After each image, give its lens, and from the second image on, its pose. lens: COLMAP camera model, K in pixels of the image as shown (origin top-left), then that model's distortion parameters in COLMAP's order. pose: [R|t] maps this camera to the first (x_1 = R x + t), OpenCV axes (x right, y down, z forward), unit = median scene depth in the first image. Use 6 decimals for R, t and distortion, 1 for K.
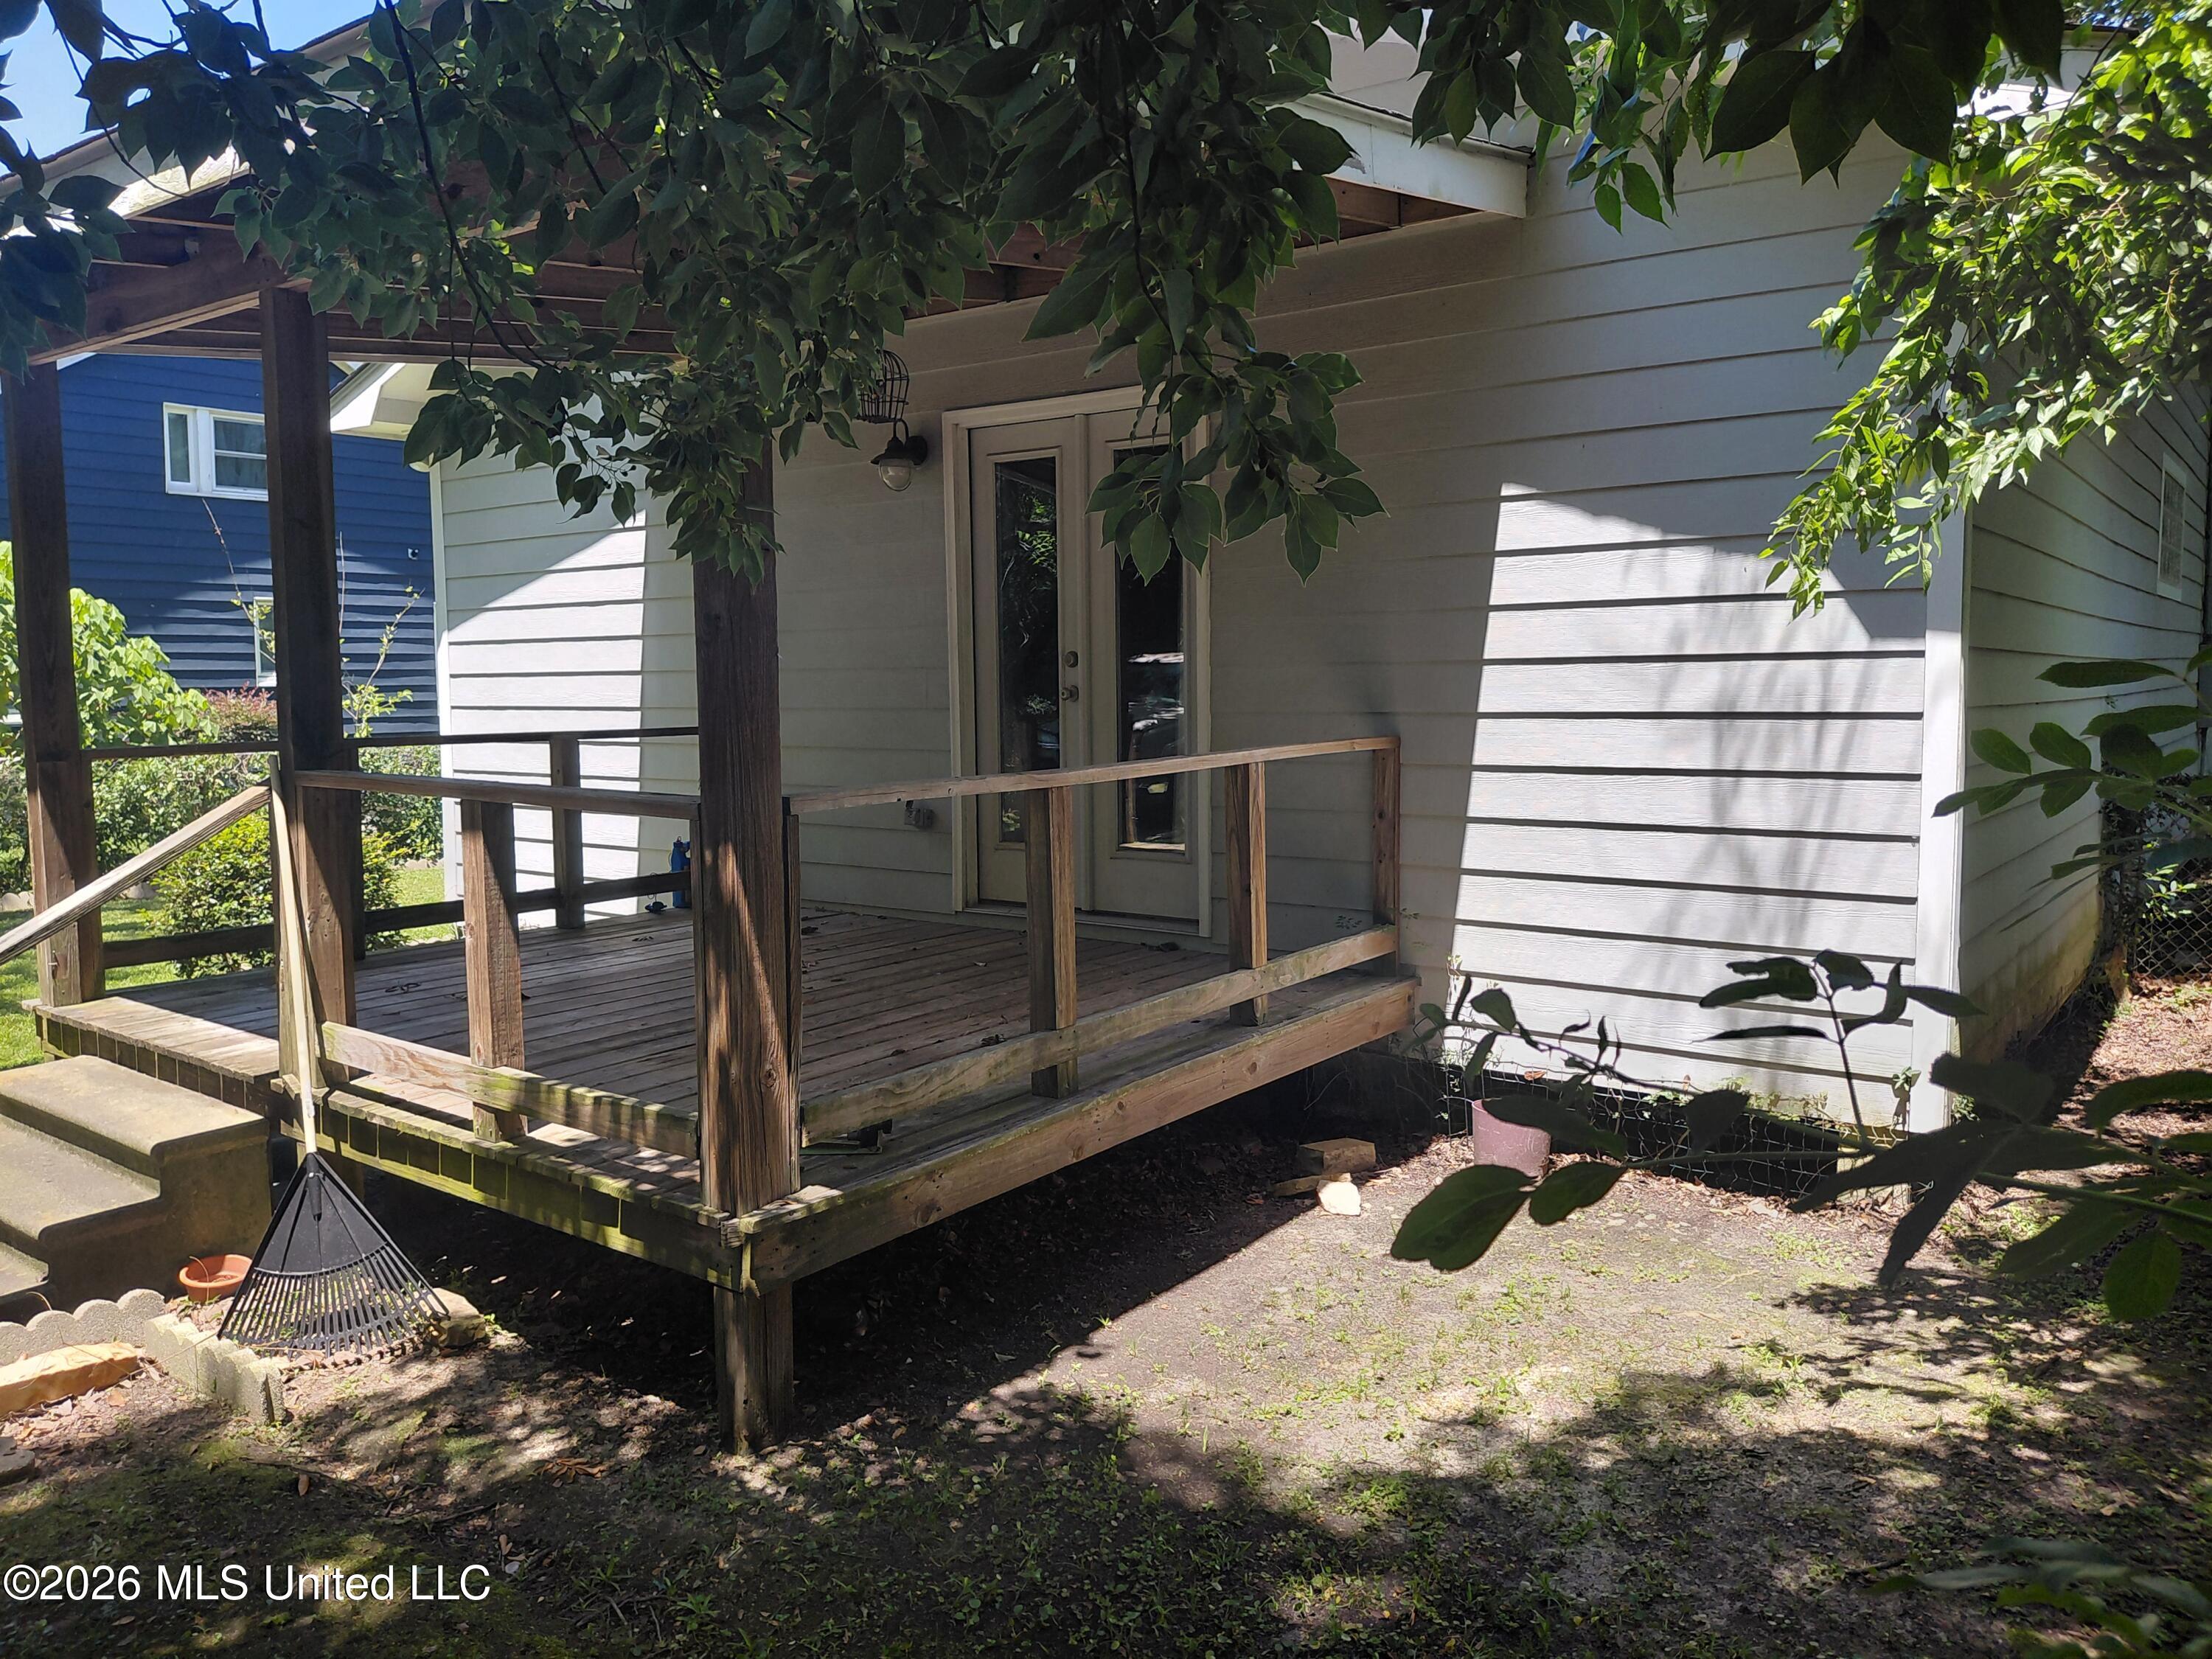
lens RADIAL K [[1615.2, 0, 1106.0], [0, 1615.2, 829.5], [0, 0, 1]] dist [0.001612, -0.000125]
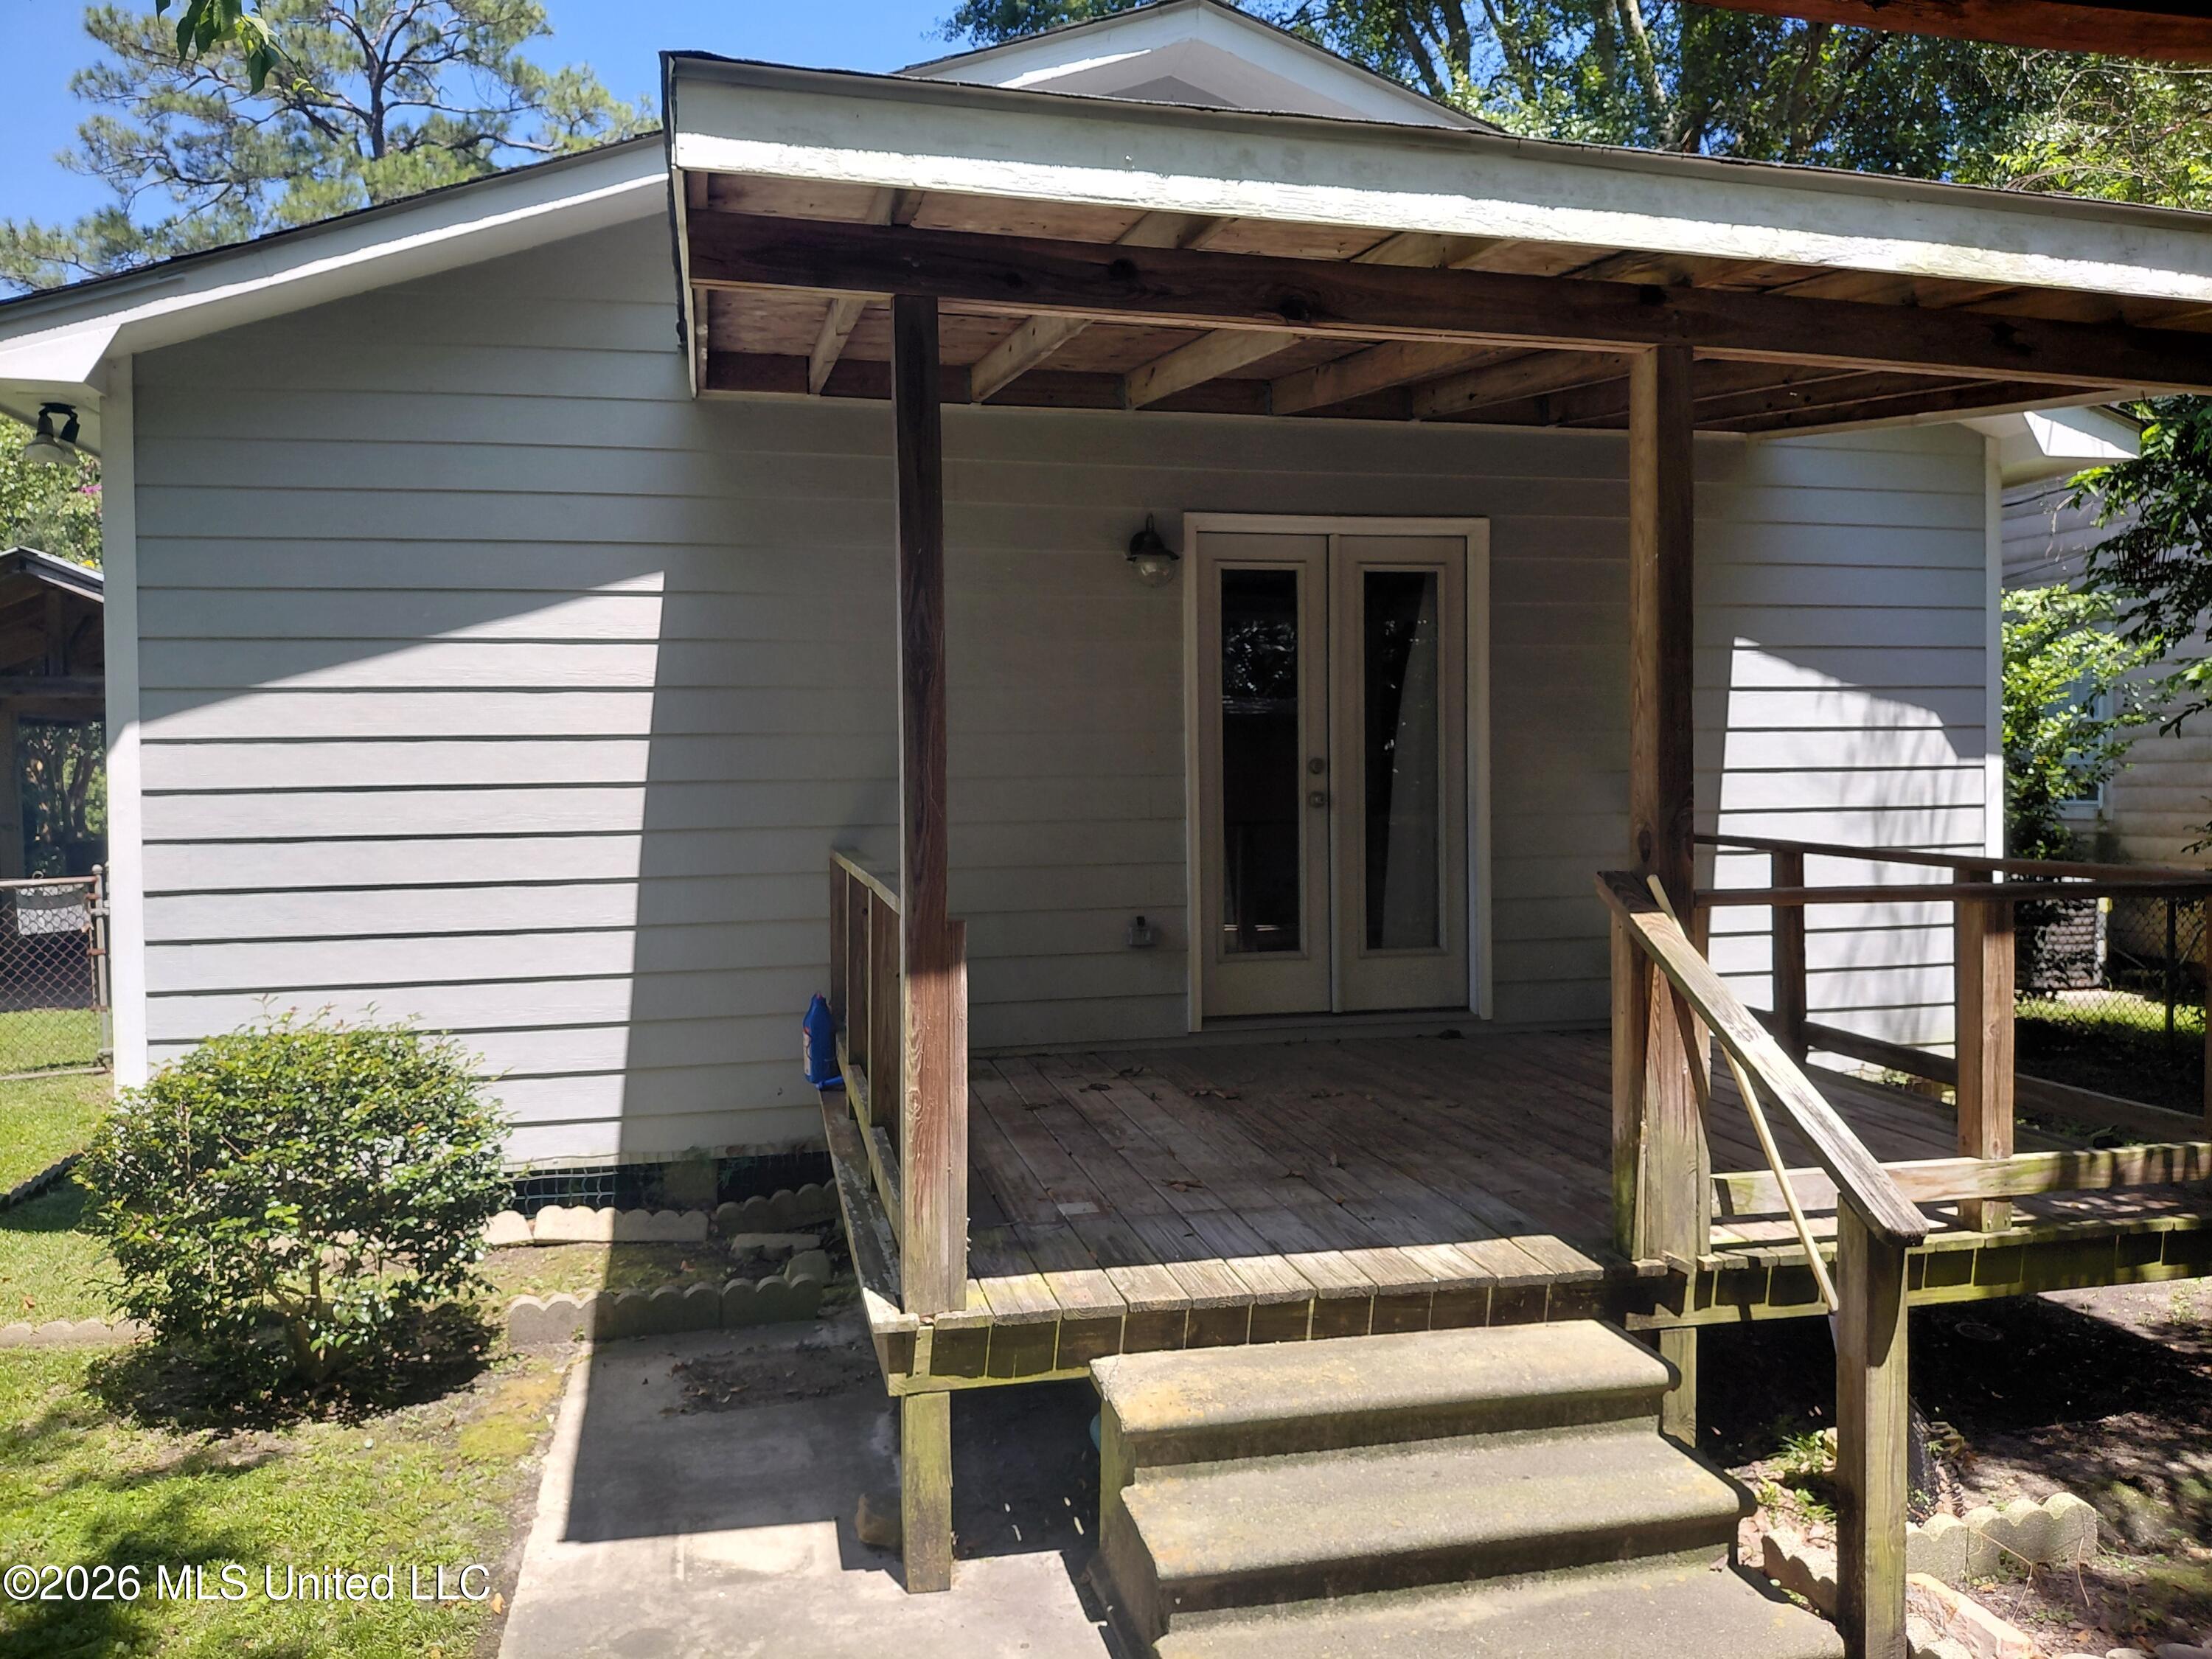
lens RADIAL K [[1652.2, 0, 1106.0], [0, 1652.2, 829.5], [0, 0, 1]] dist [-0.007938, -0.003324]
pose [[0.643133, -0.023875, 0.765382, -1.200787], [0.078631, 0.996289, -0.034994, -0.054577], [-0.761707, 0.082688, 0.642624, 0.574482]]
